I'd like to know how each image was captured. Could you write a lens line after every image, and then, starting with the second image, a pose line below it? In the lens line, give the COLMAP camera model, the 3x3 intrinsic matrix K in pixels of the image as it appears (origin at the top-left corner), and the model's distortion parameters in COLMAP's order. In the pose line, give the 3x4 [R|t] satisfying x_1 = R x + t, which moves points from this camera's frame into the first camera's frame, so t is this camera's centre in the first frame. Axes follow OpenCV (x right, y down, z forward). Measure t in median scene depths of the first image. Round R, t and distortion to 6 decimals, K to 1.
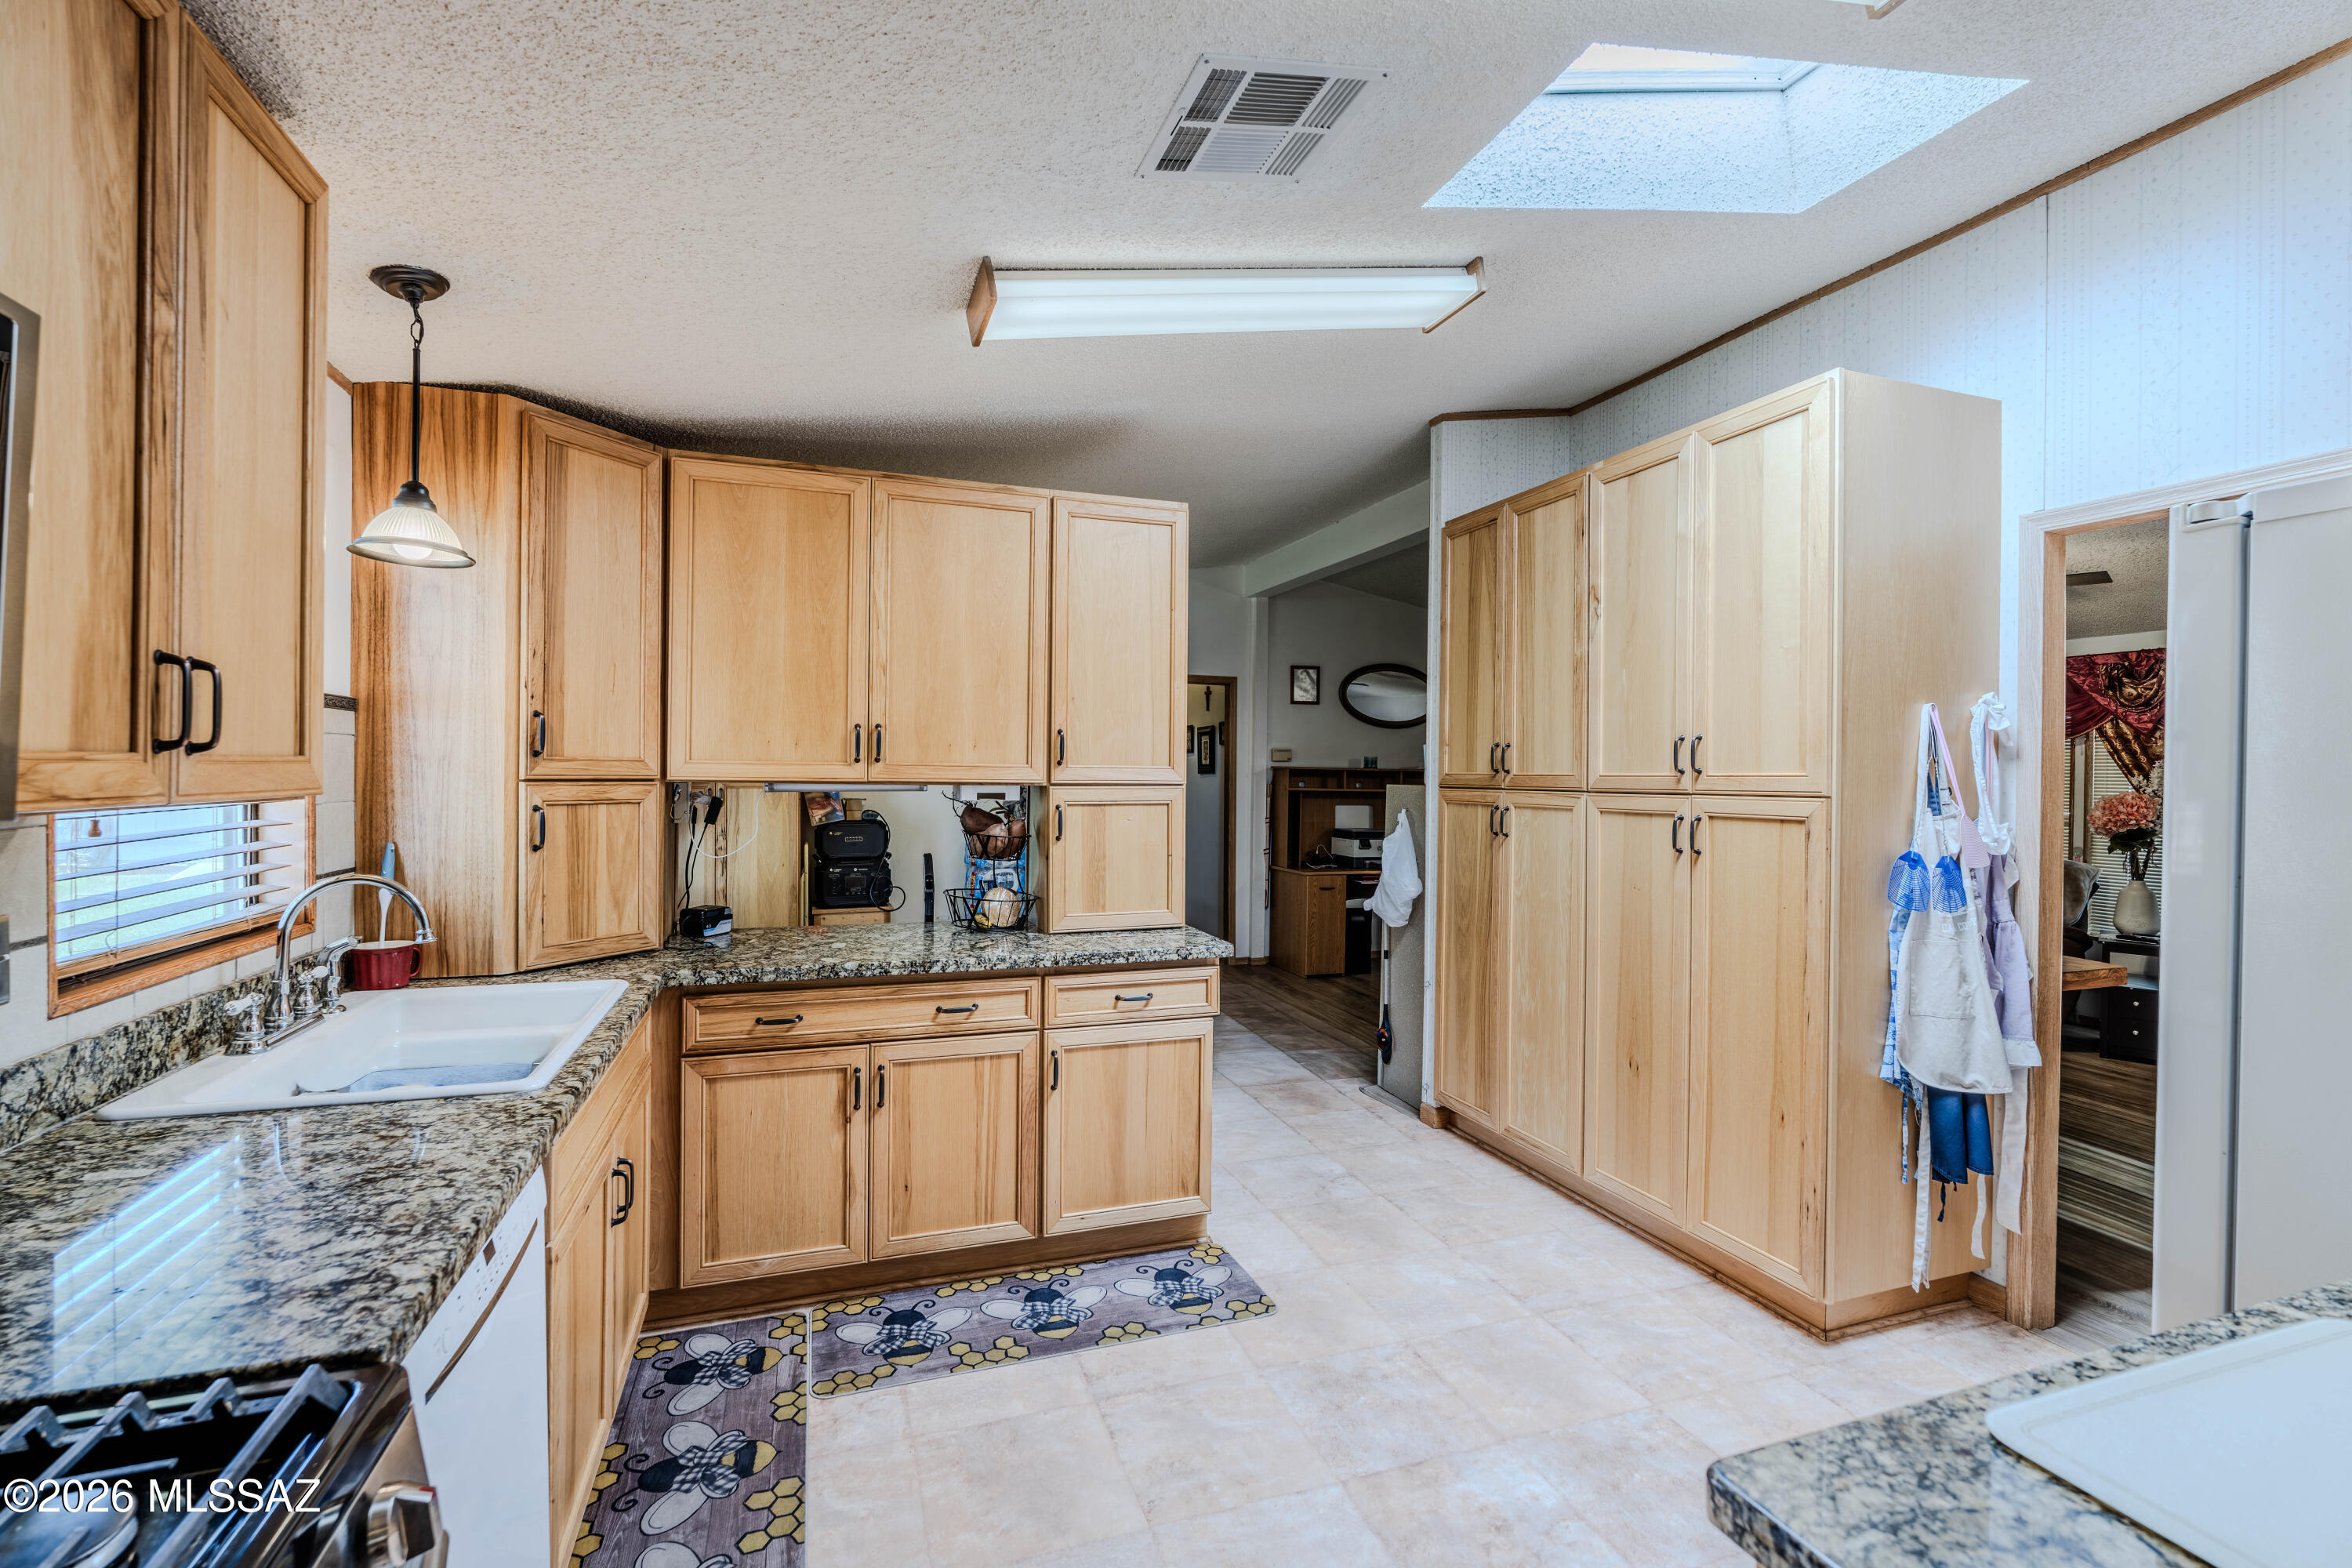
lens RADIAL K [[1021.6, 0, 1174.0], [0, 1021.6, 780.0], [0, 0, 1]] dist [-0.008119, 0.001340]
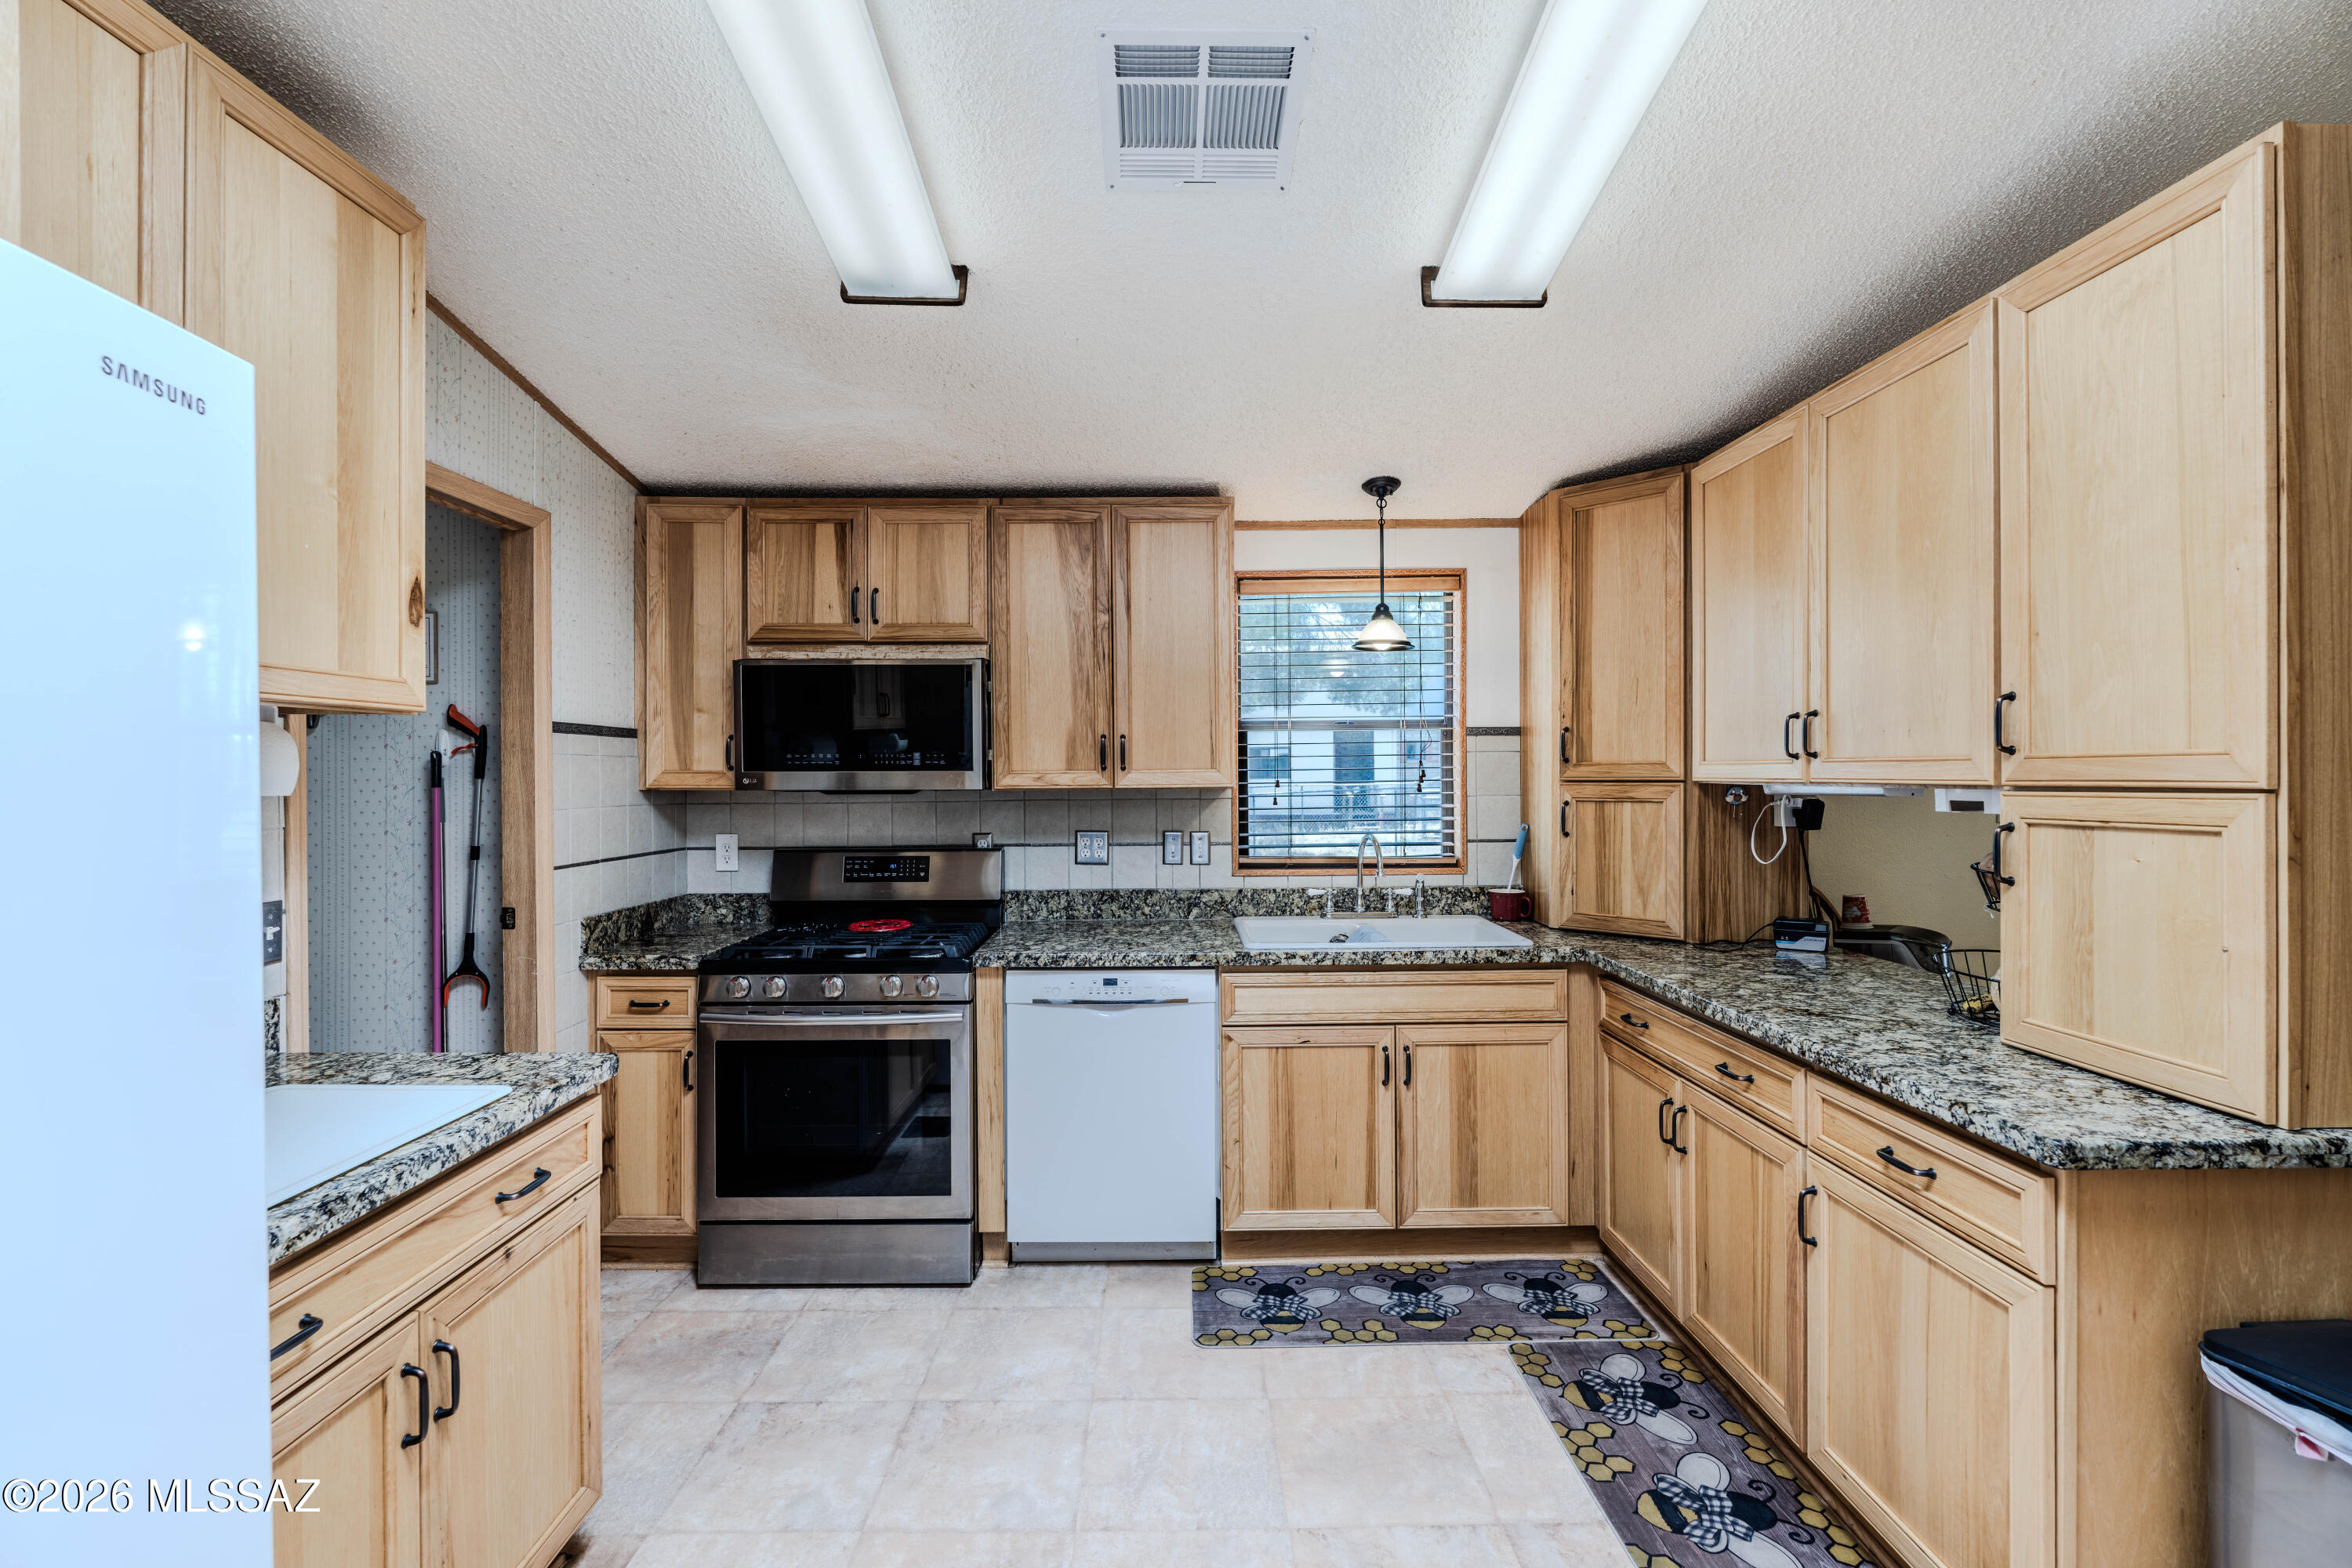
lens RADIAL K [[1021.6, 0, 1175.6], [0, 1021.6, 777.9], [0, 0, 1]] dist [-0.008119, 0.001340]
pose [[-0.326185, -0.007344, -0.945277, 0.704475], [-0.005531, 0.999968, -0.005861, 0.005900], [0.945290, 0.003316, -0.326215, 0.897249]]
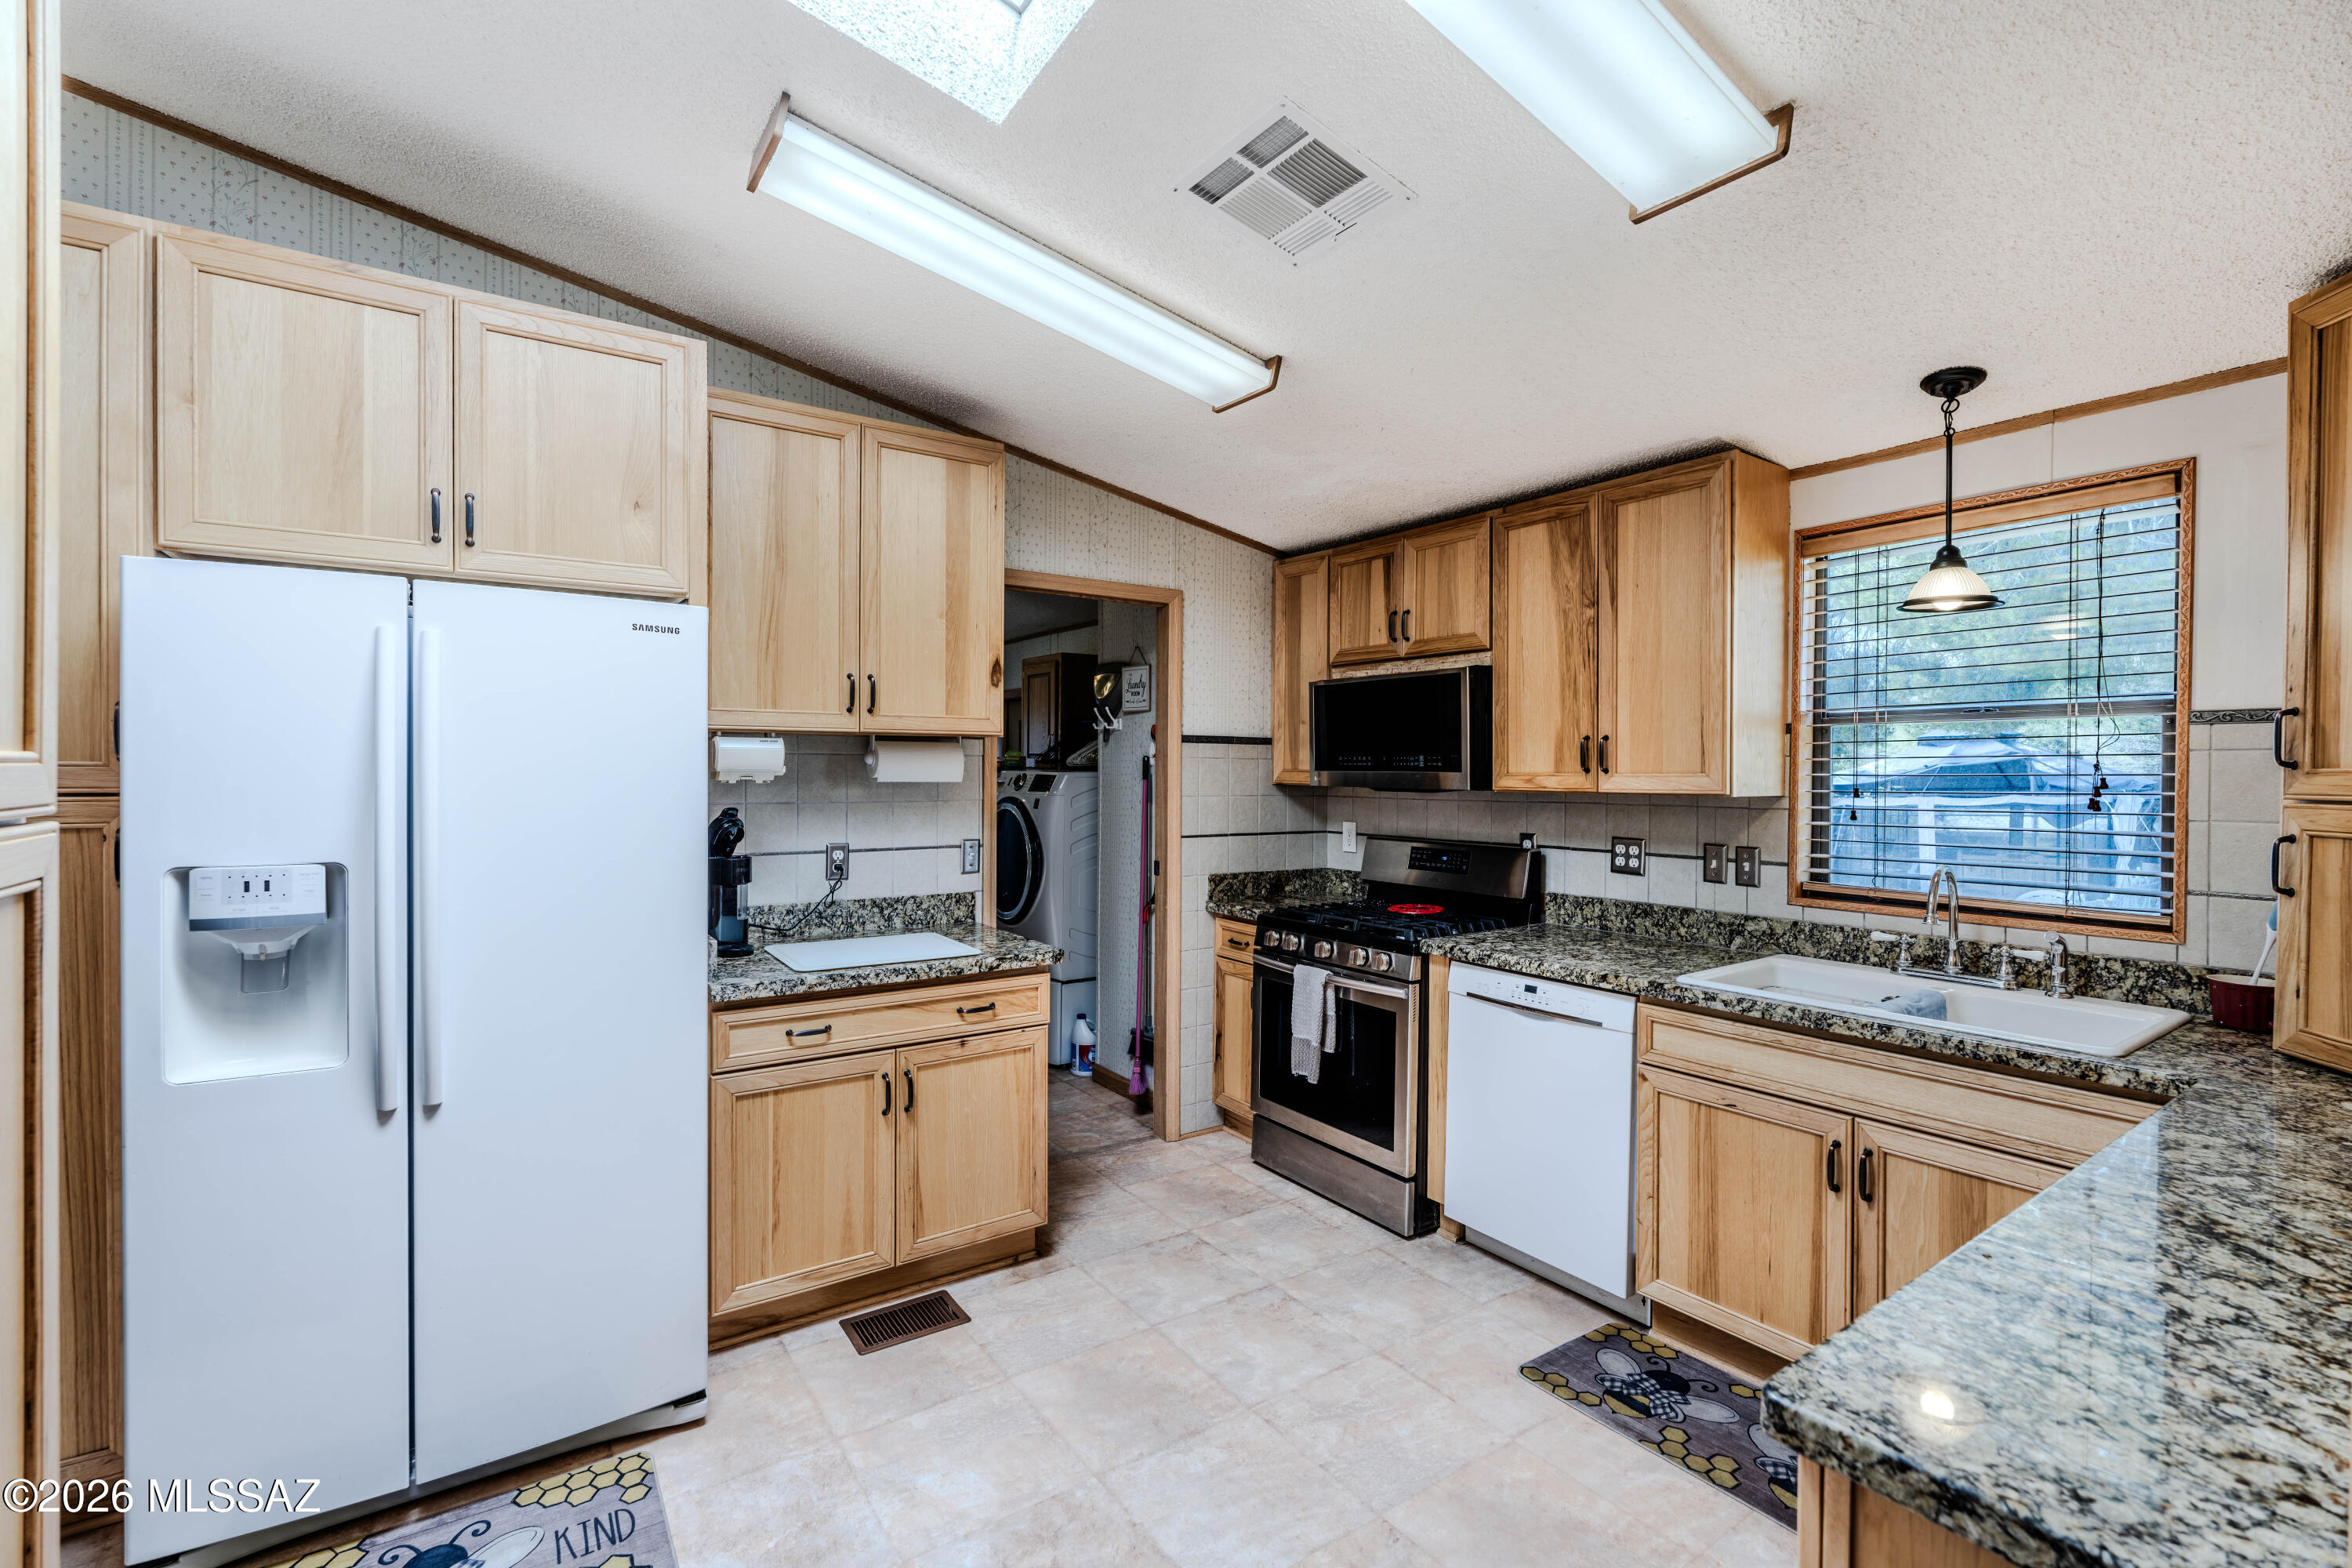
lens RADIAL K [[1021.6, 0, 1171.2], [0, 1021.6, 775.9], [0, 0, 1]] dist [-0.008119, 0.001340]
pose [[-0.964391, -0.017521, -0.263900, 0.333787], [-0.020752, 0.999740, 0.009460, -0.008074], [0.263665, 0.014600, -0.964504, 1.418419]]
